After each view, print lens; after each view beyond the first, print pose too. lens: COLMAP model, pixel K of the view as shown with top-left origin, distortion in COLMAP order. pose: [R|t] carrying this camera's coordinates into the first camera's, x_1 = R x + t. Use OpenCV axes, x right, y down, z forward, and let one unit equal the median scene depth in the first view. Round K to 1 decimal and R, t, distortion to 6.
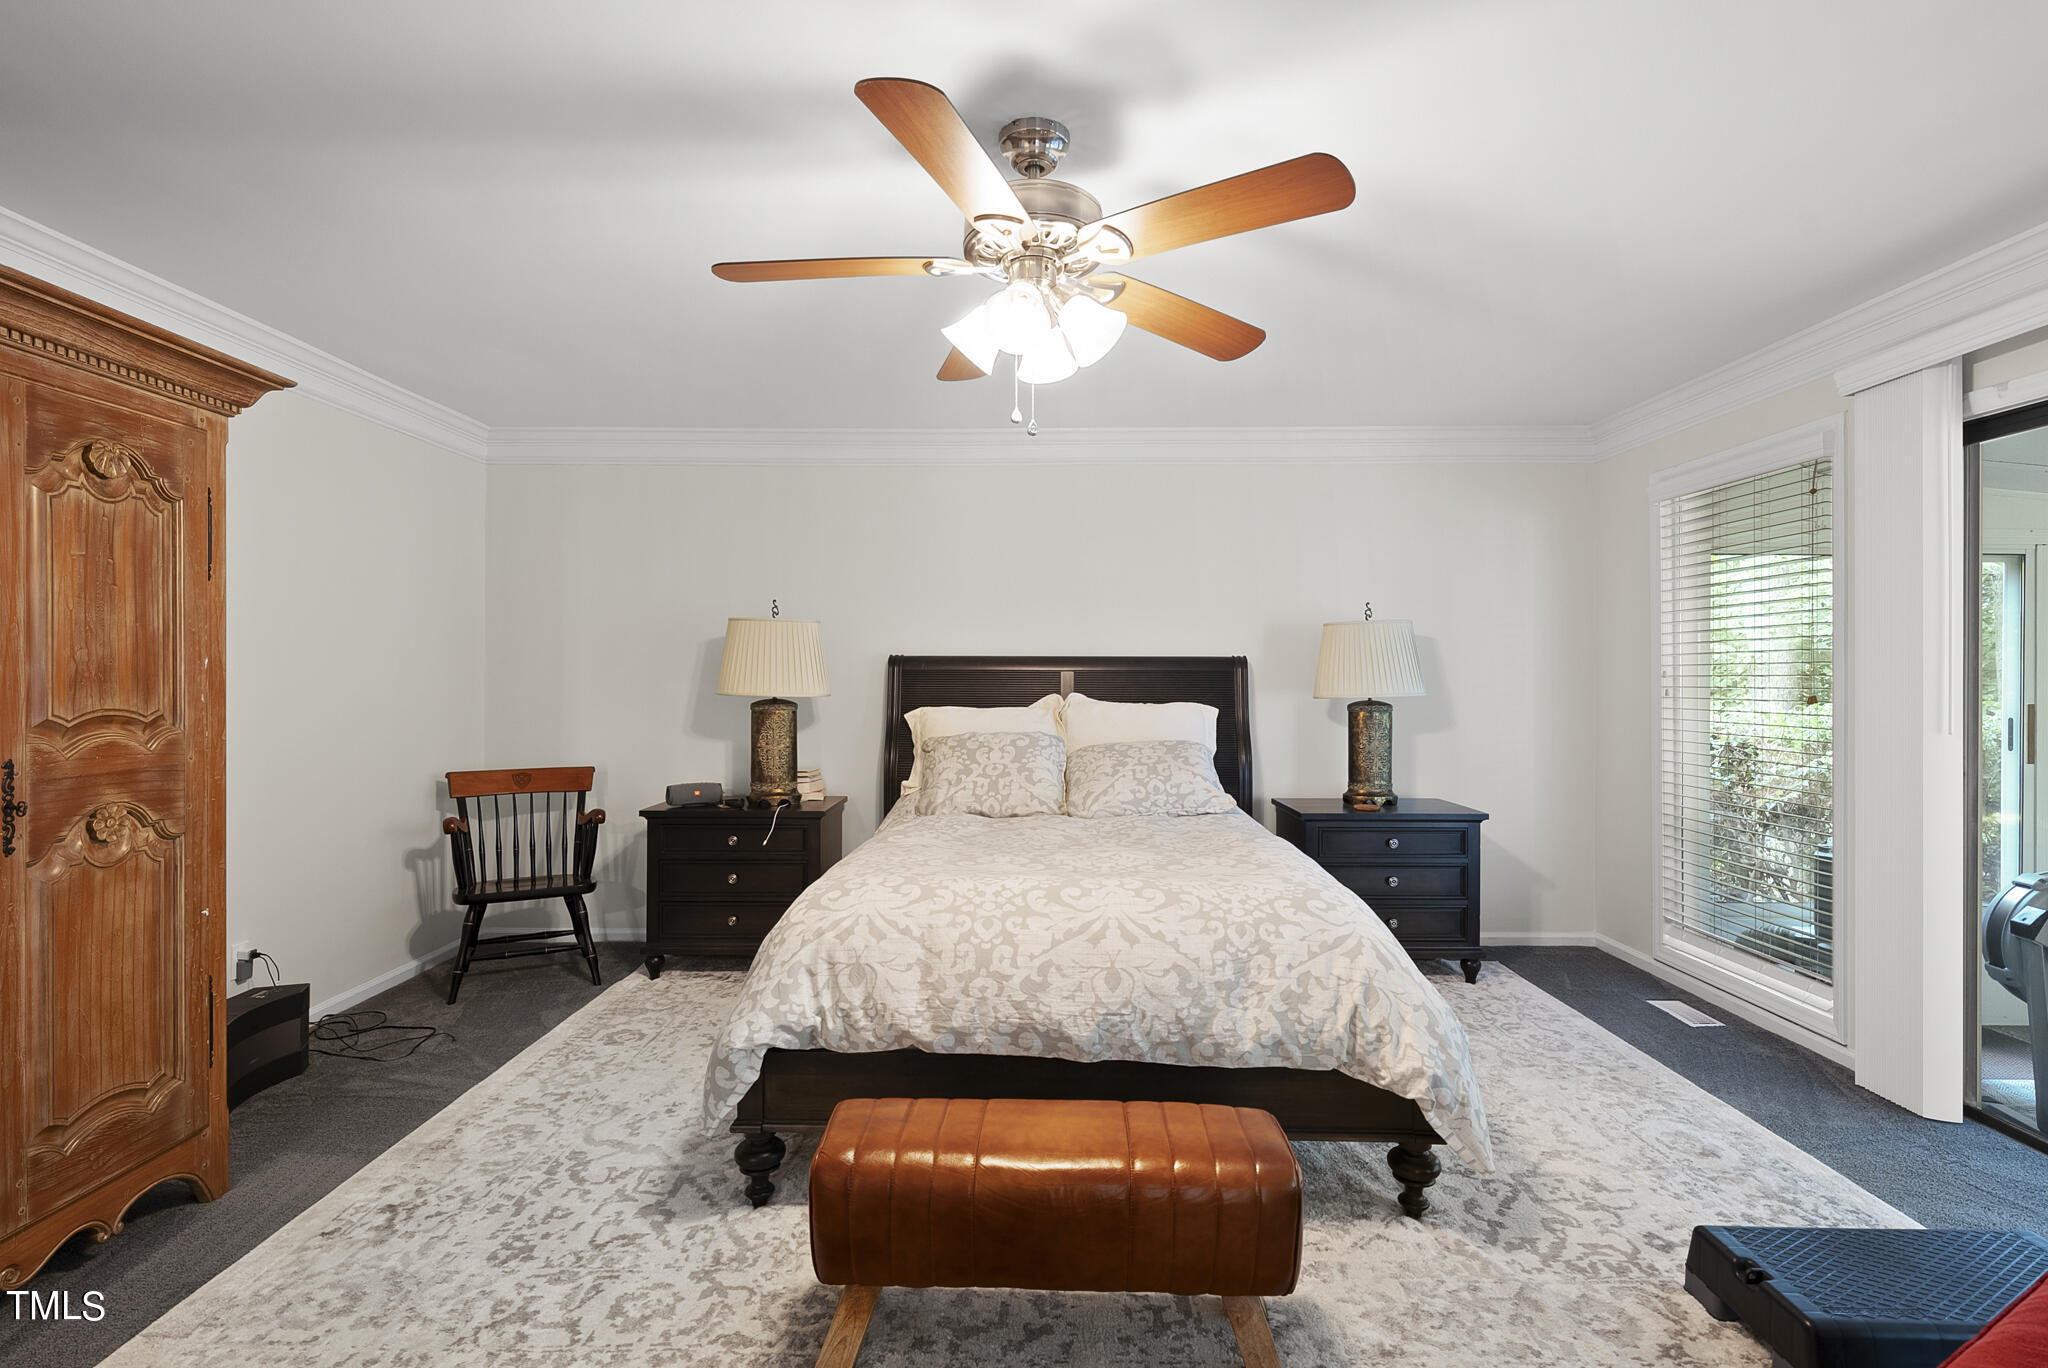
lens RADIAL K [[1039.2, 0, 1039.1], [0, 1039.2, 680.7], [0, 0, 1]] dist [0.005140, -0.000723]
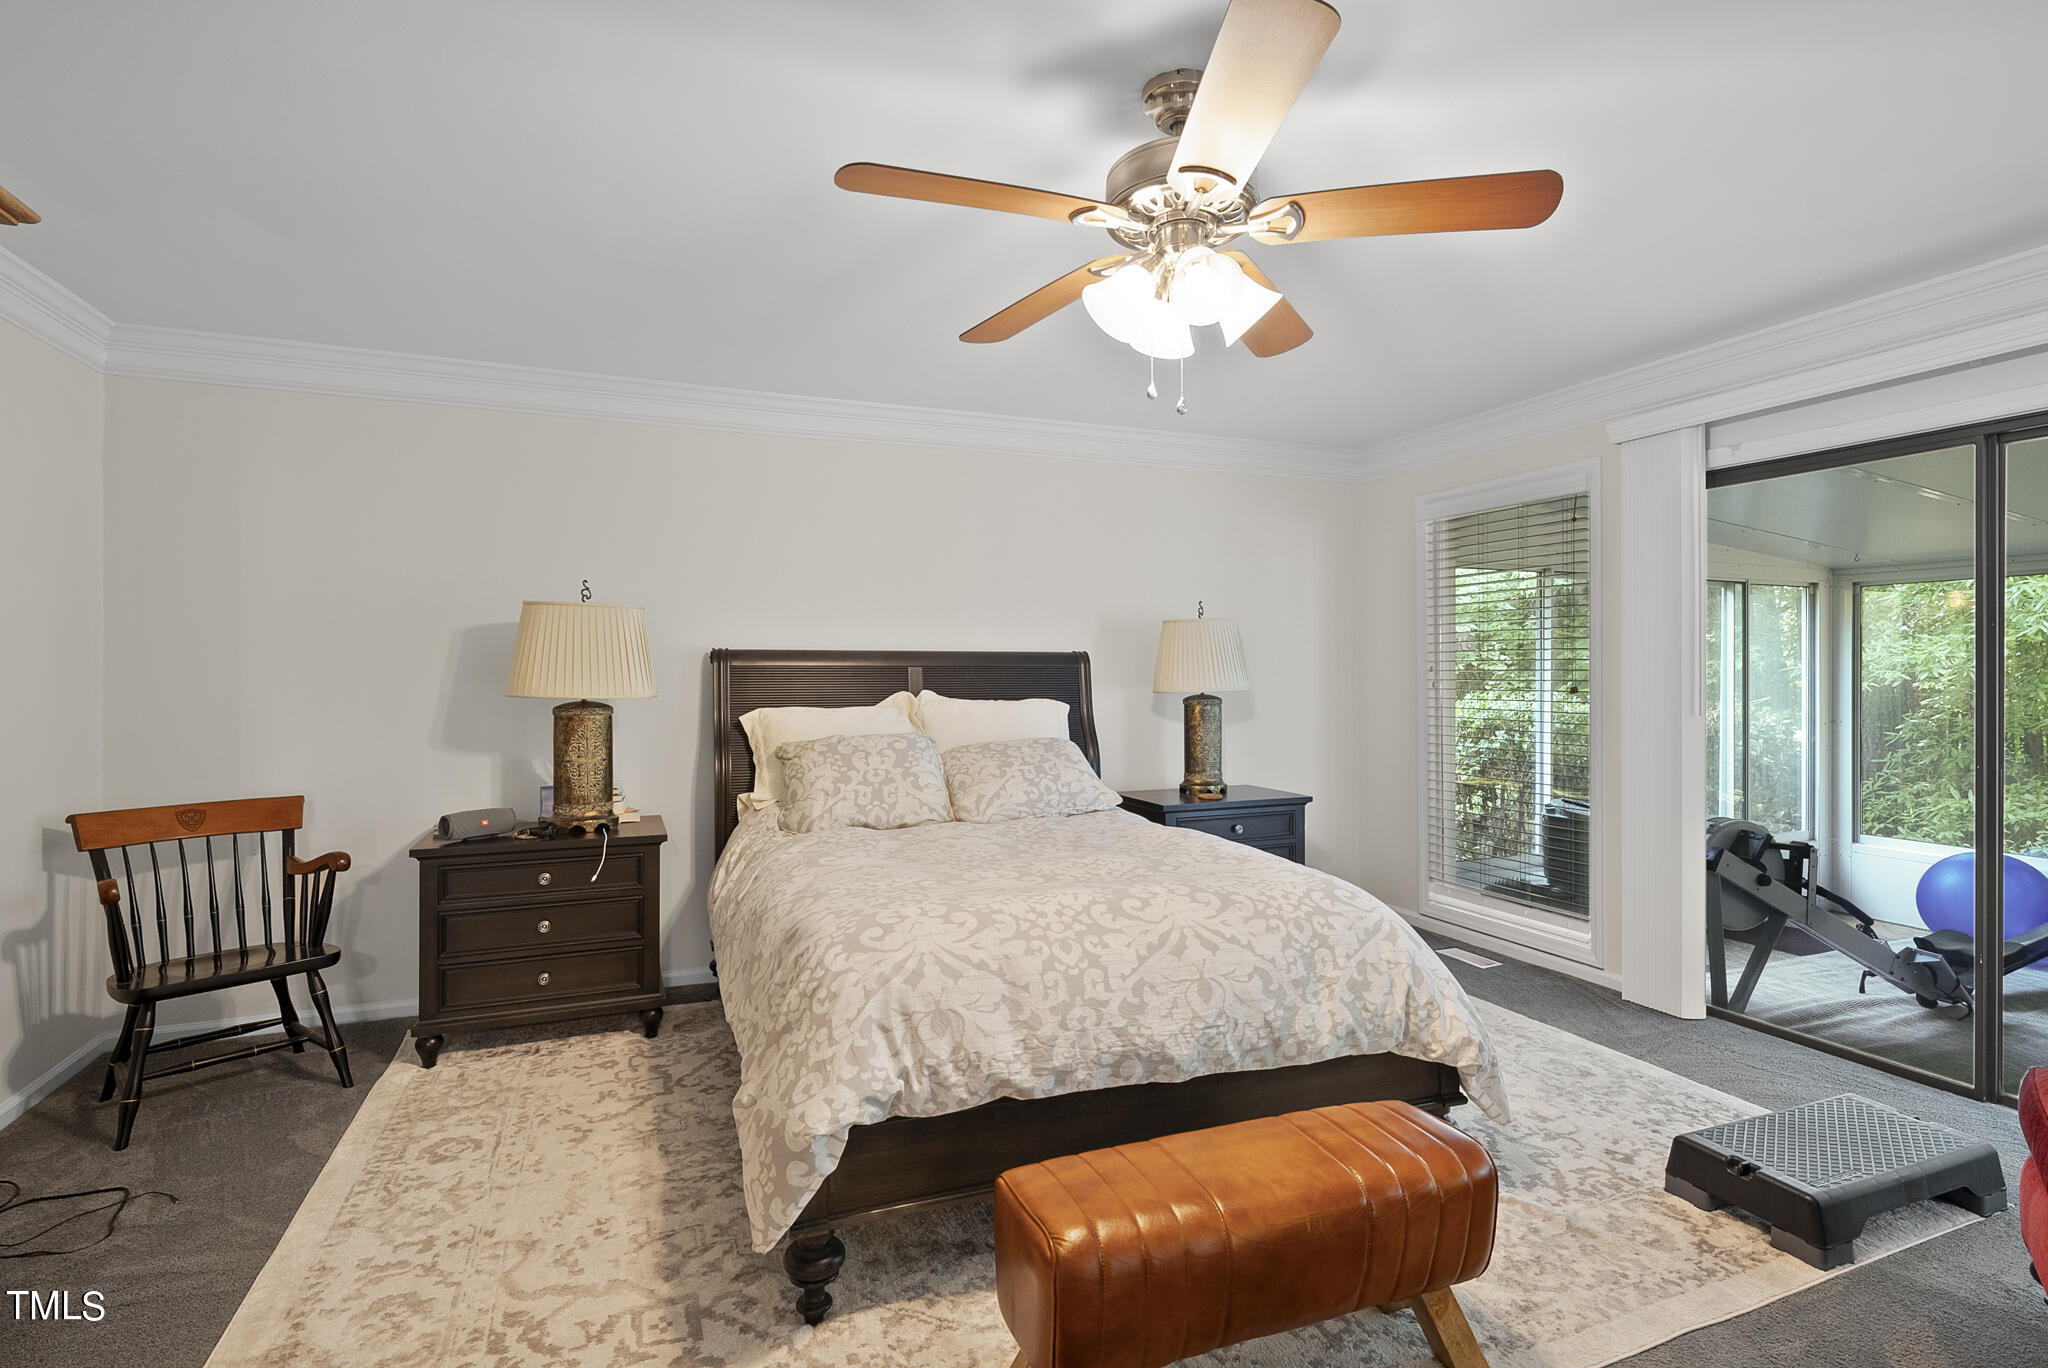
lens RADIAL K [[1039.2, 0, 1031.5], [0, 1039.2, 675.6], [0, 0, 1]] dist [0.005140, -0.000723]
pose [[0.915047, -0.004830, 0.403319, -0.324342], [0.004595, 0.999988, 0.001550, -0.003198], [-0.403322, 0.000435, 0.915058, 0.134250]]
